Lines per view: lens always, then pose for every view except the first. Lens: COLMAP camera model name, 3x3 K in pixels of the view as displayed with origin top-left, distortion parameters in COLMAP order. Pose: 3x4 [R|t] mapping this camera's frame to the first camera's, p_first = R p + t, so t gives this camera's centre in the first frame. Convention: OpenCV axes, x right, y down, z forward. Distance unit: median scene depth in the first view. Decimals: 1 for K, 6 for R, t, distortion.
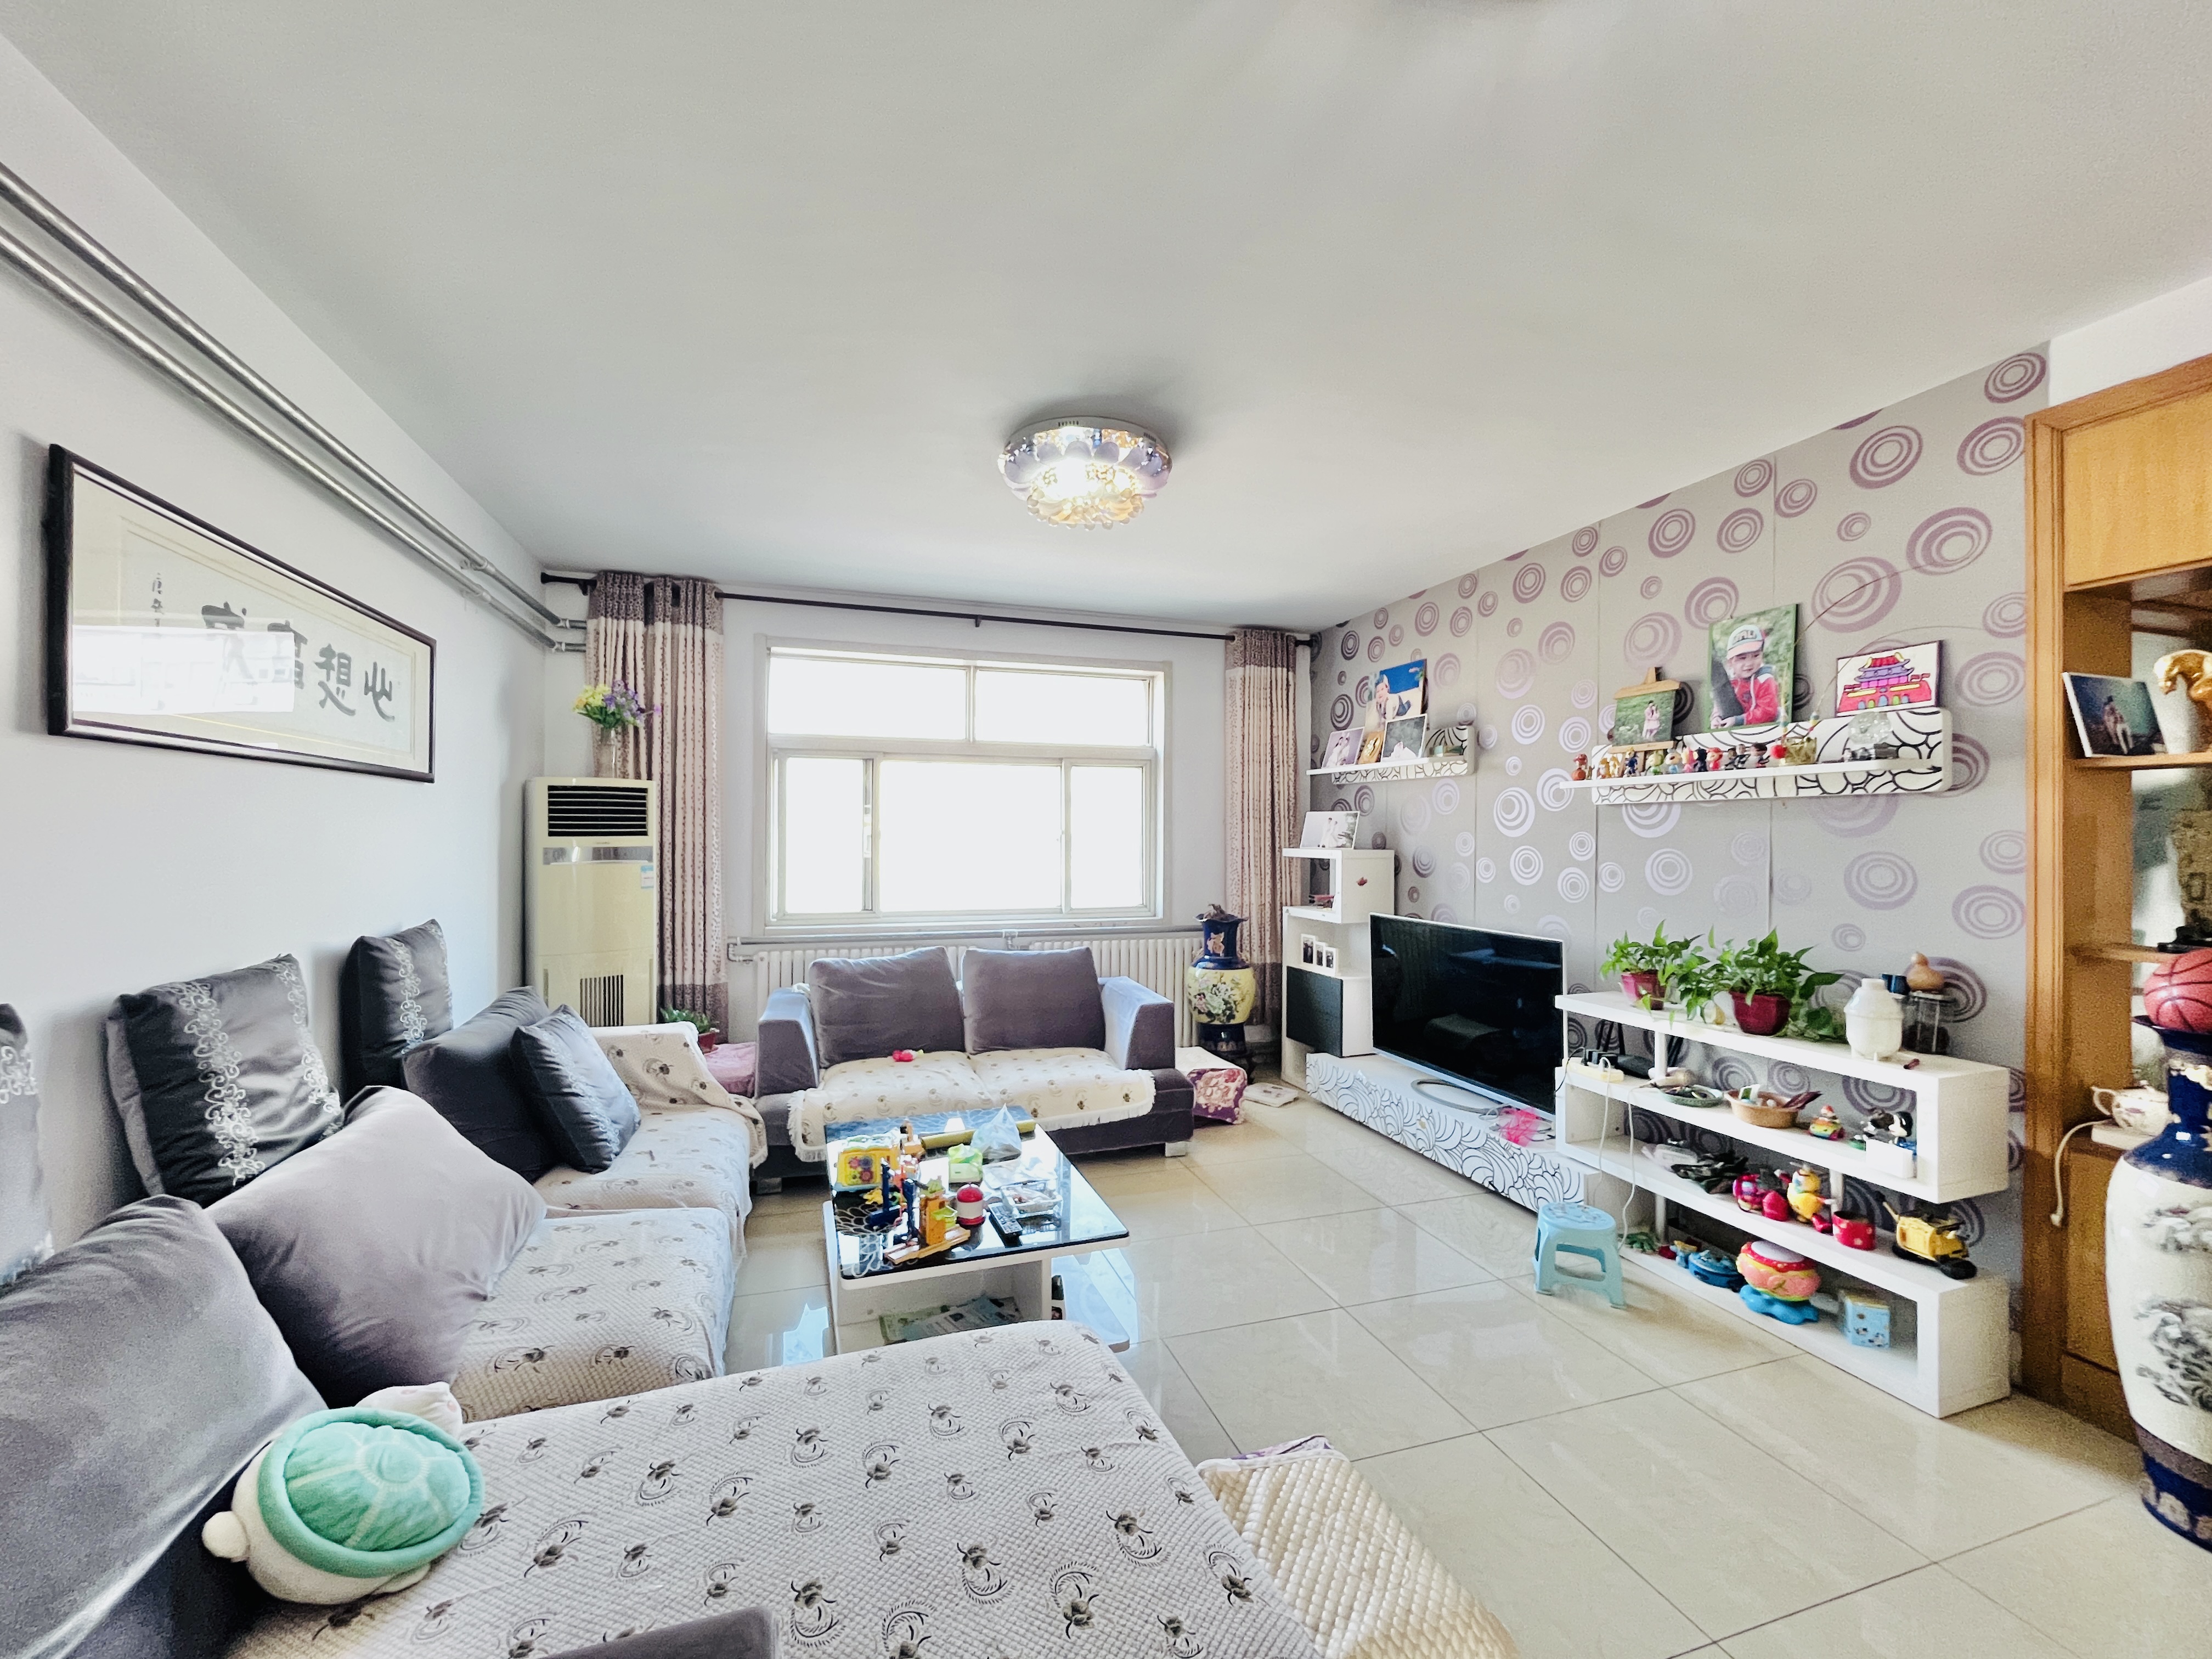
lens RADIAL K [[886.8, 0, 1094.8], [0, 886.8, 830.4], [0, 0, 1]] dist [-0.001966, -0.000219]
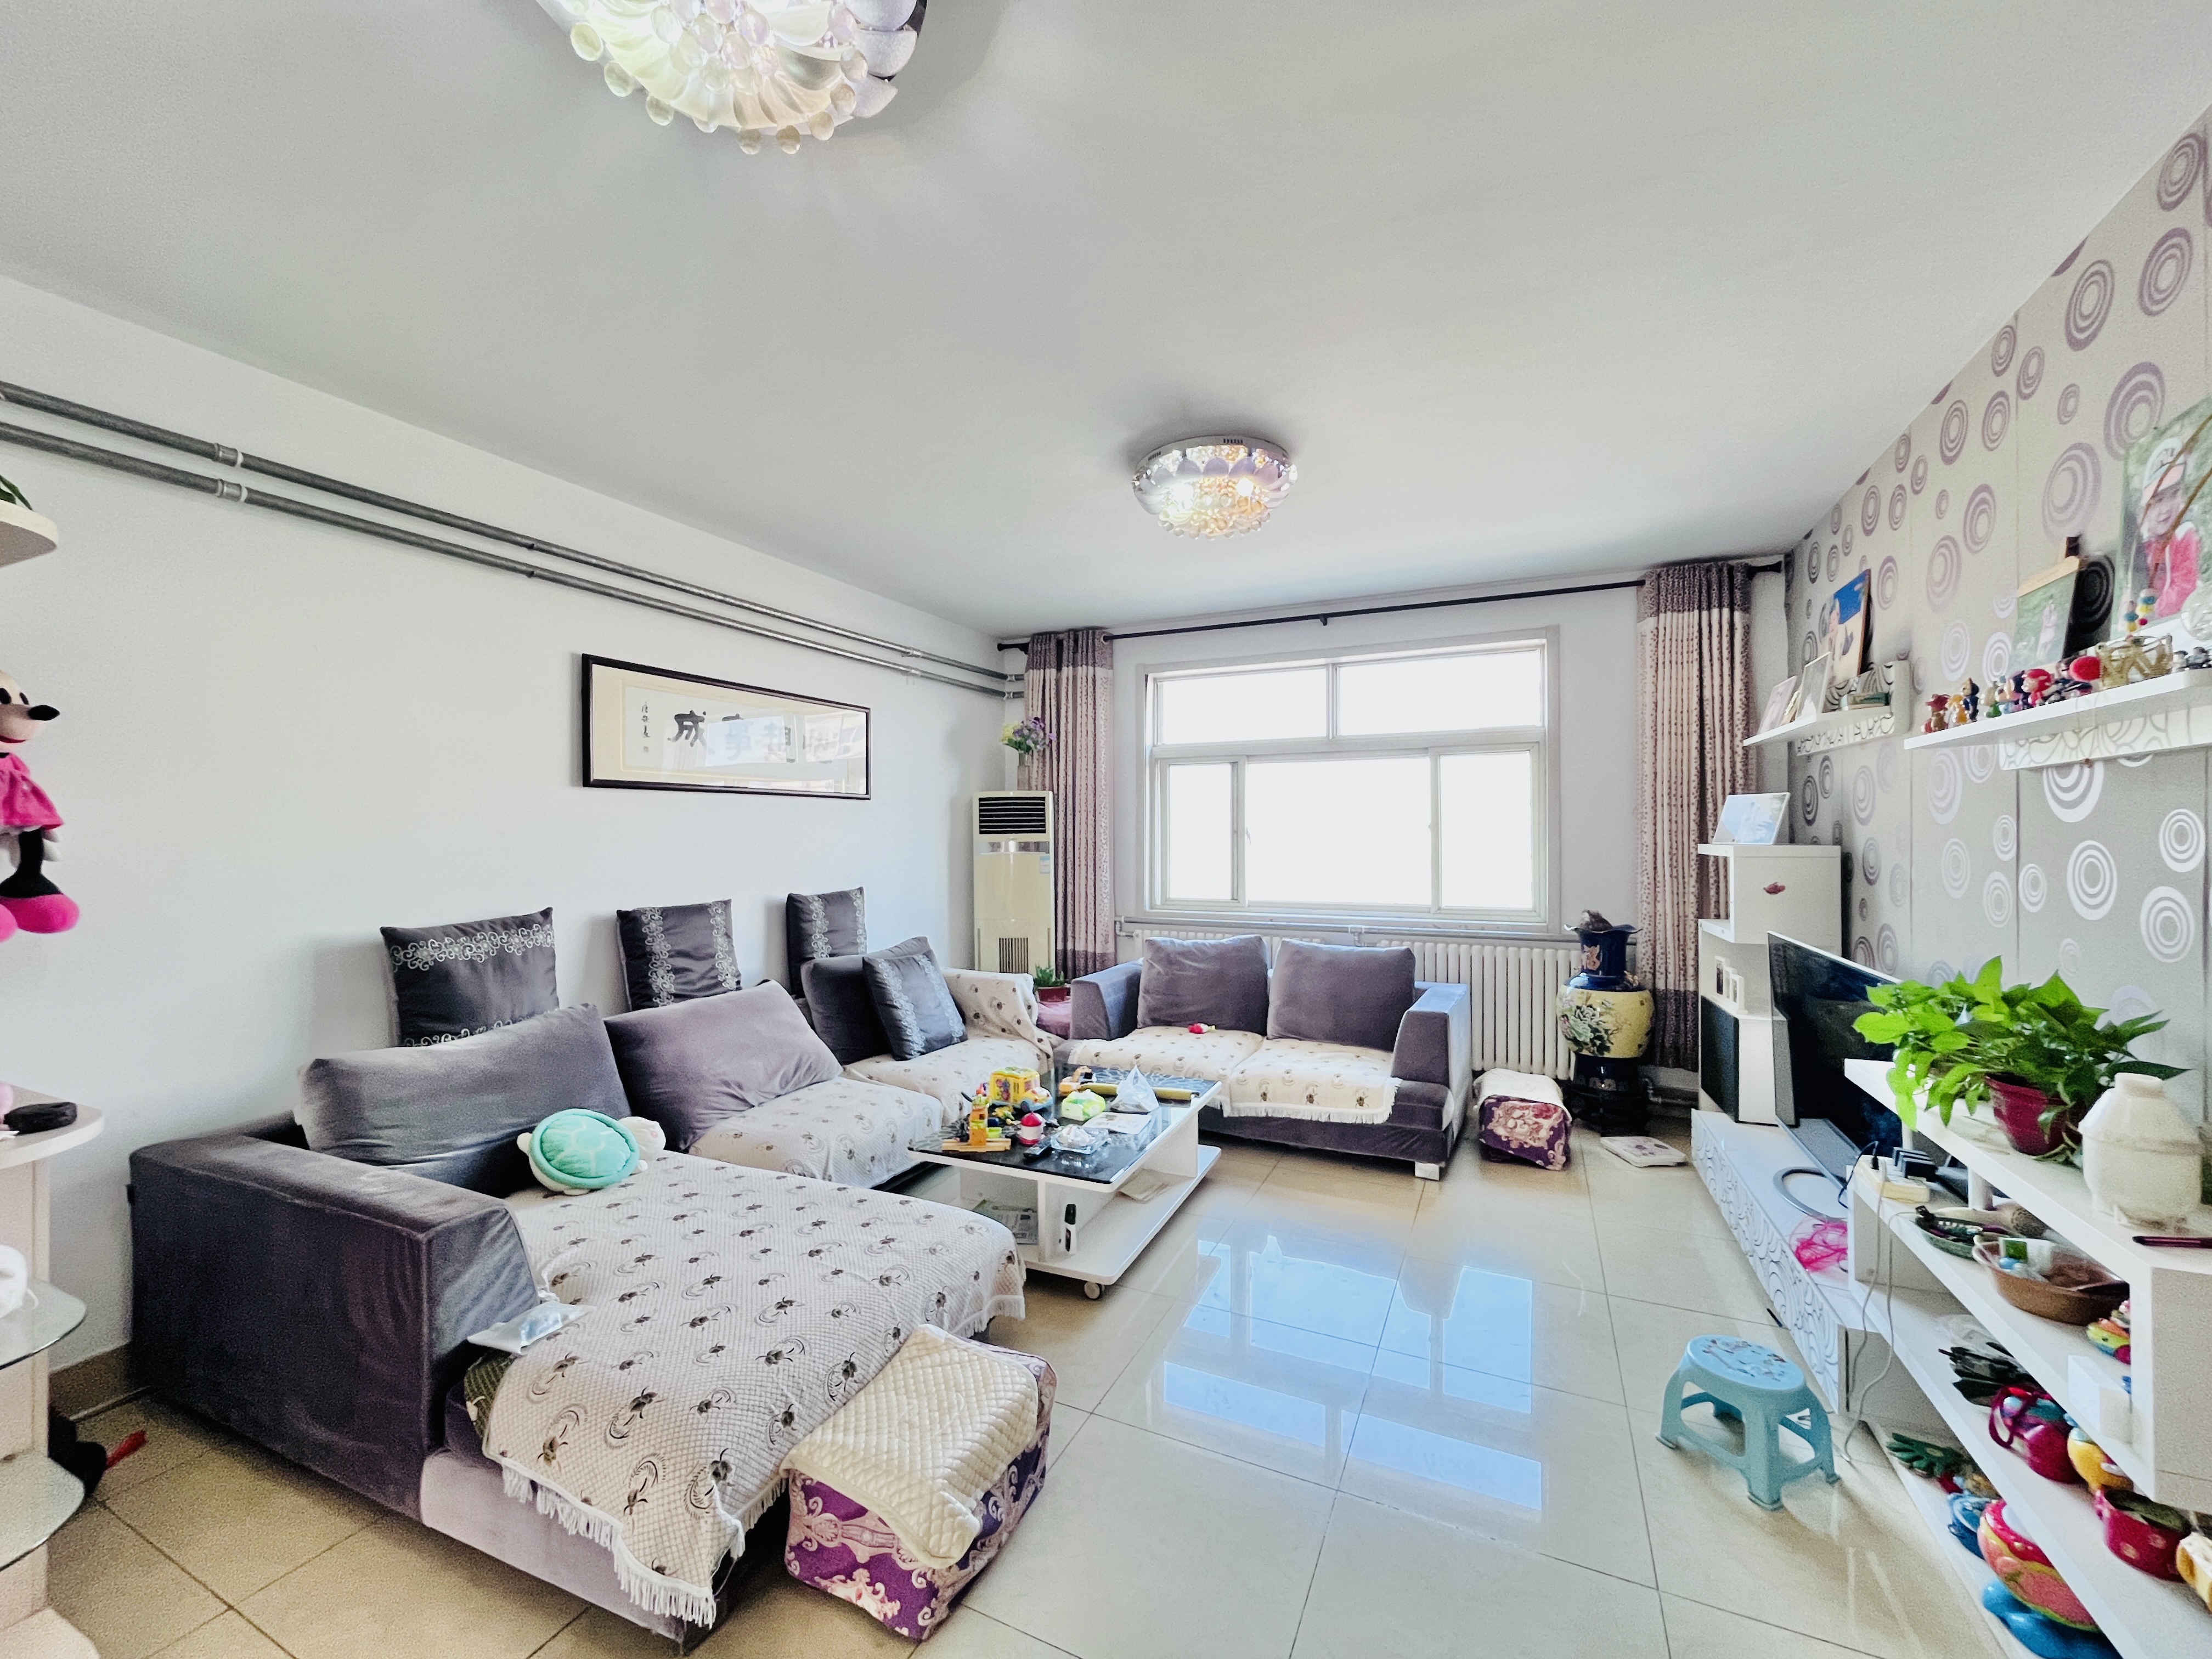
lens RADIAL K [[886.8, 0, 1094.8], [0, 886.8, 830.4], [0, 0, 1]] dist [-0.001966, -0.000219]
pose [[0.731694, -0.009819, -0.681562, 0.420437], [0.010513, 0.999940, -0.003120, 0.006350], [0.681552, -0.004882, 0.731753, 0.087990]]
